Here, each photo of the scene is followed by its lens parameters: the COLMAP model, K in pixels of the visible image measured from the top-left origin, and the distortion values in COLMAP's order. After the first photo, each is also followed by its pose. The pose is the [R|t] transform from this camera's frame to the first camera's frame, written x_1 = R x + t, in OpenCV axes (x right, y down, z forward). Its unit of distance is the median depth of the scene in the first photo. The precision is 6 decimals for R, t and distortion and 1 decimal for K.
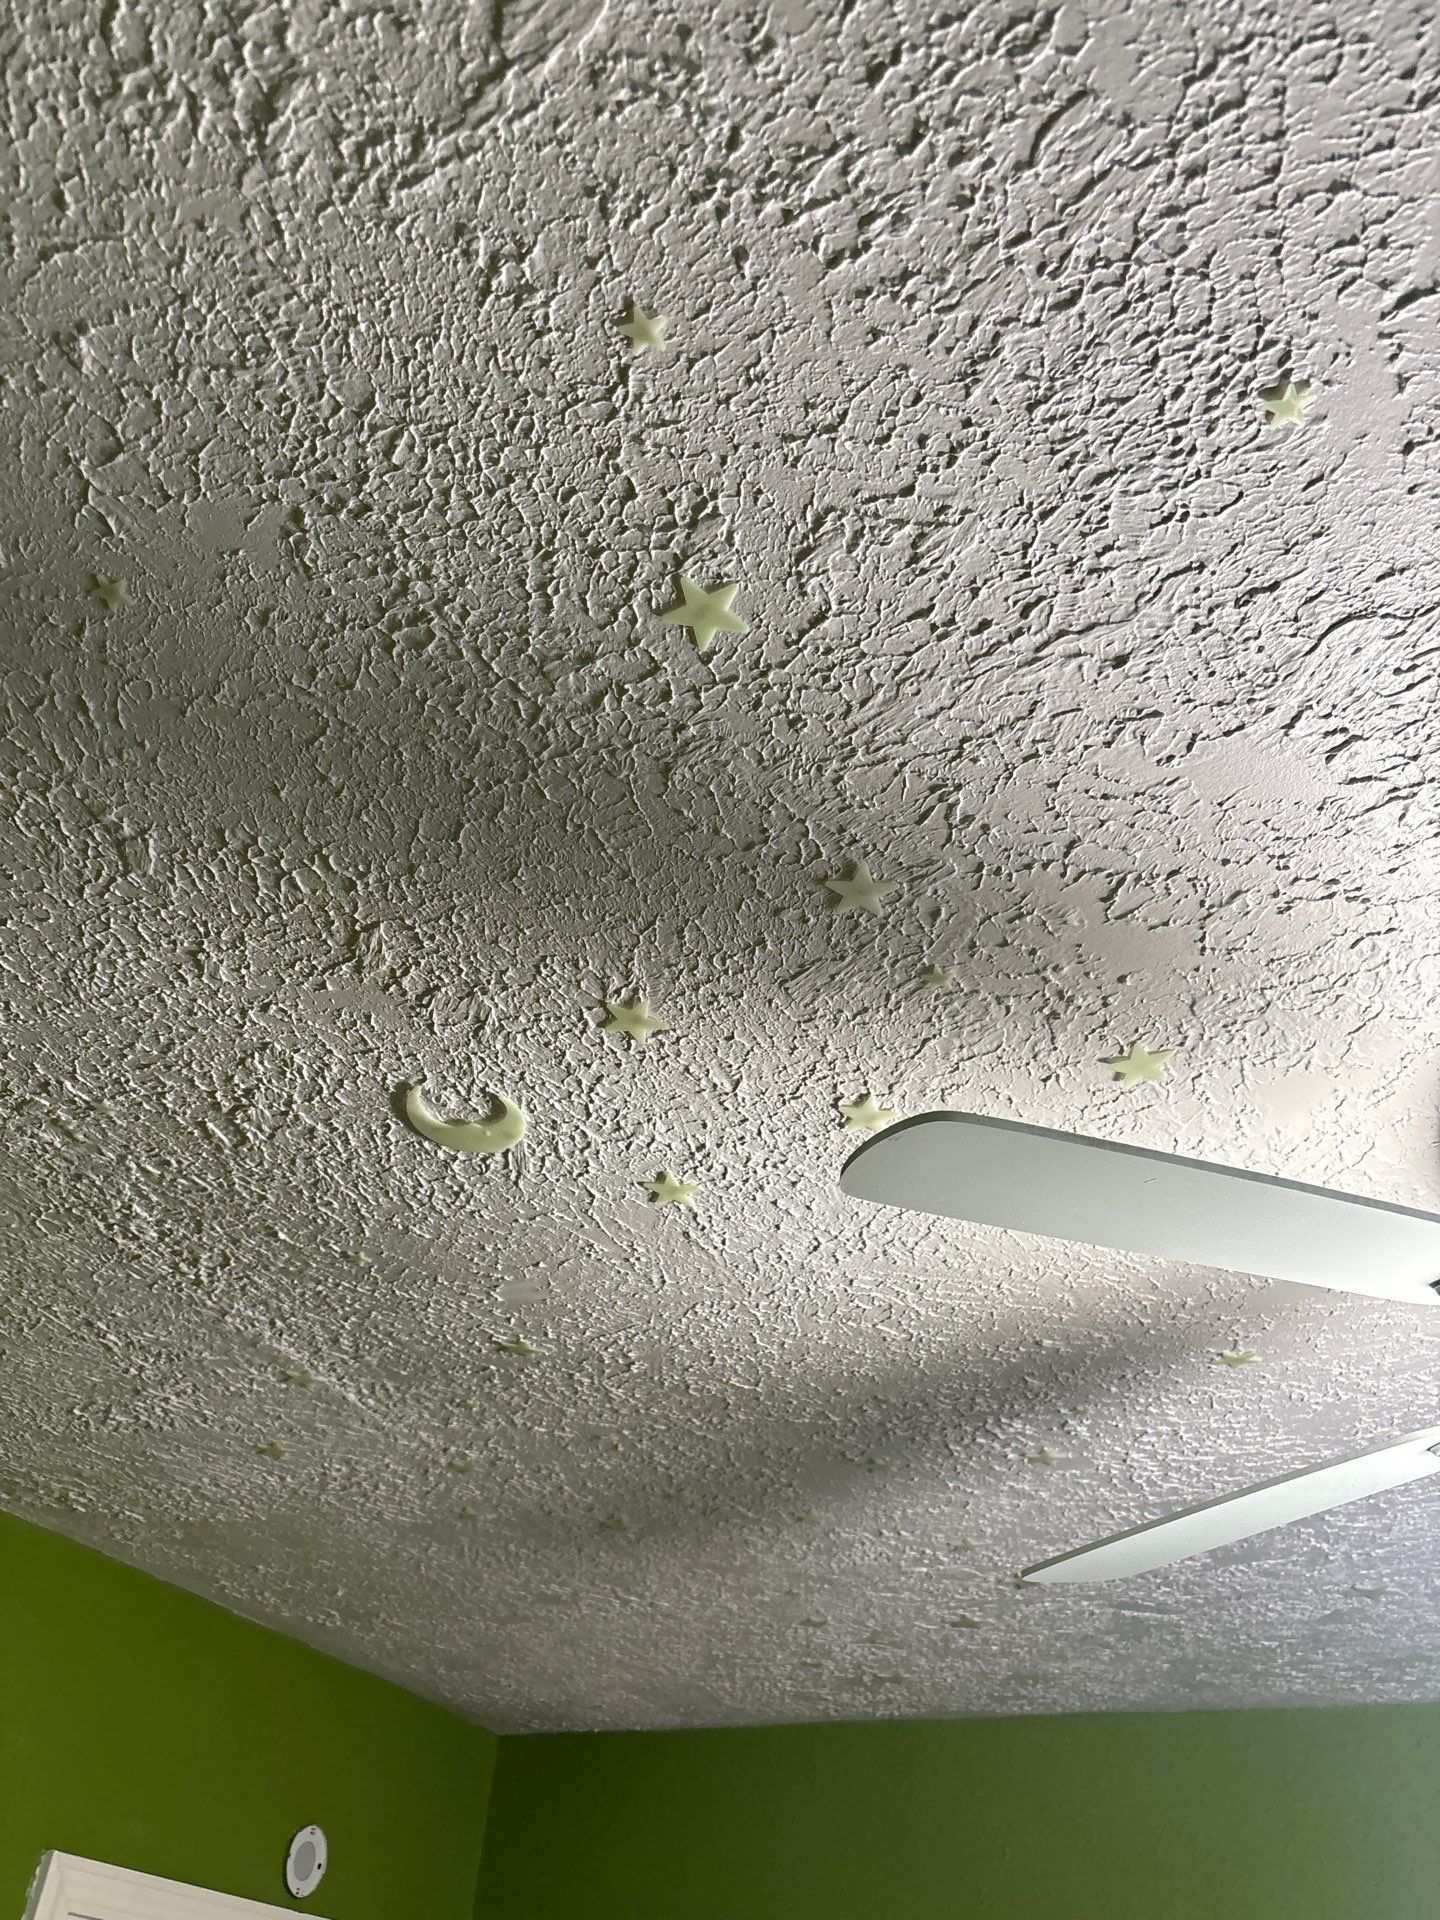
lens RADIAL K [[1640.1, 0, 720.0], [0, 1640.1, 960.0], [0, 0, 1]] dist [0.028153, -0.038287]
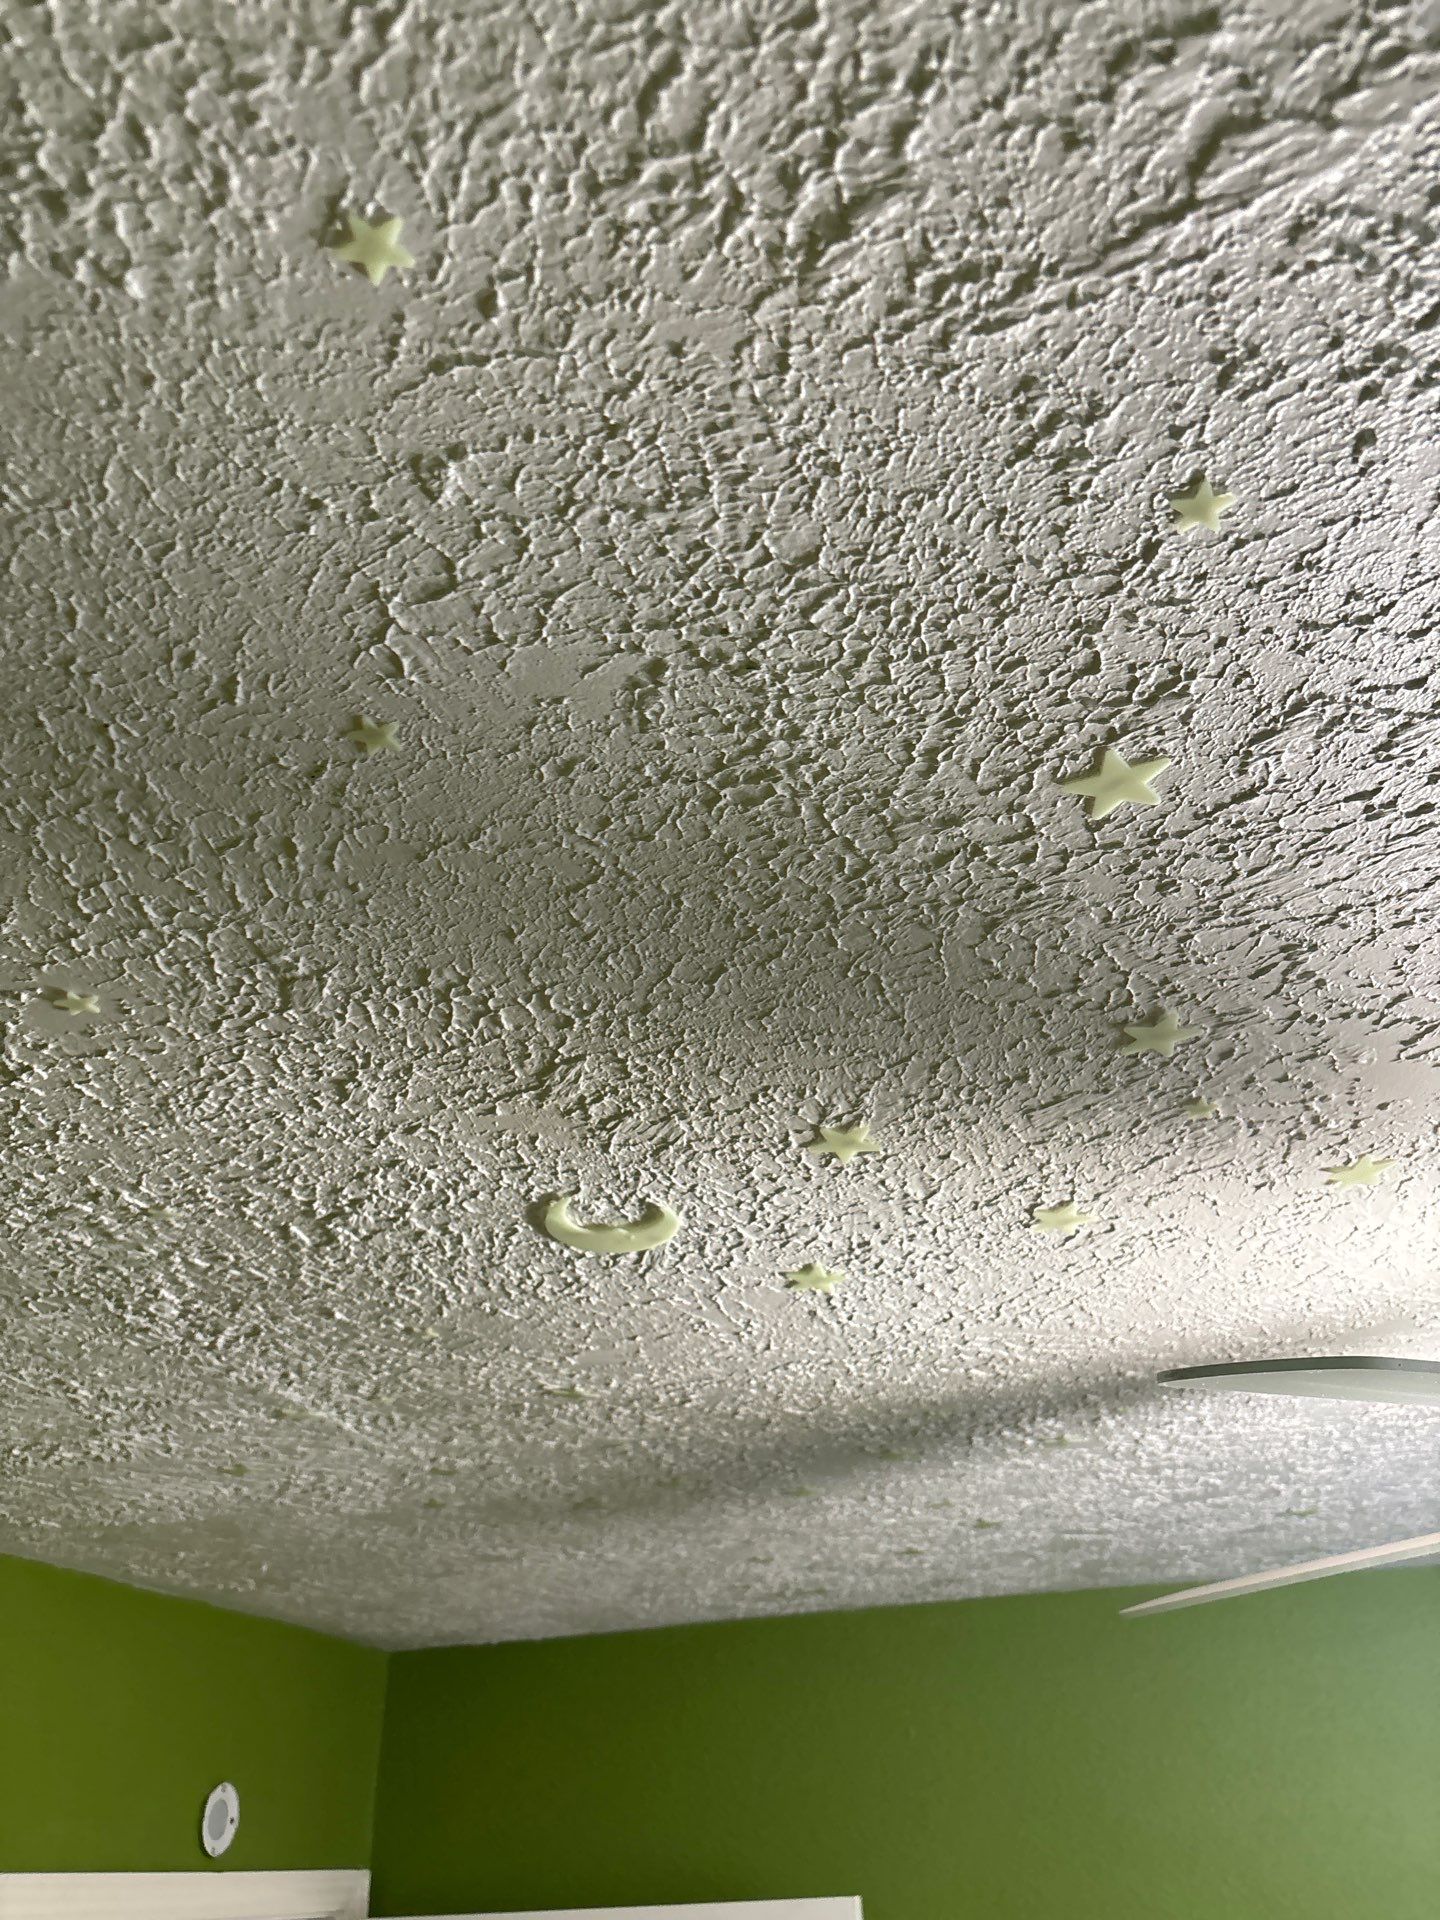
lens RADIAL K [[1640.1, 0, 720.0], [0, 1640.1, 960.0], [0, 0, 1]] dist [0.028153, -0.038287]
pose [[0.980760, -0.008012, 0.195053, -0.323667], [-0.021155, 0.988912, 0.146989, -0.210732], [-0.194068, -0.148287, 0.969716, 0.186143]]
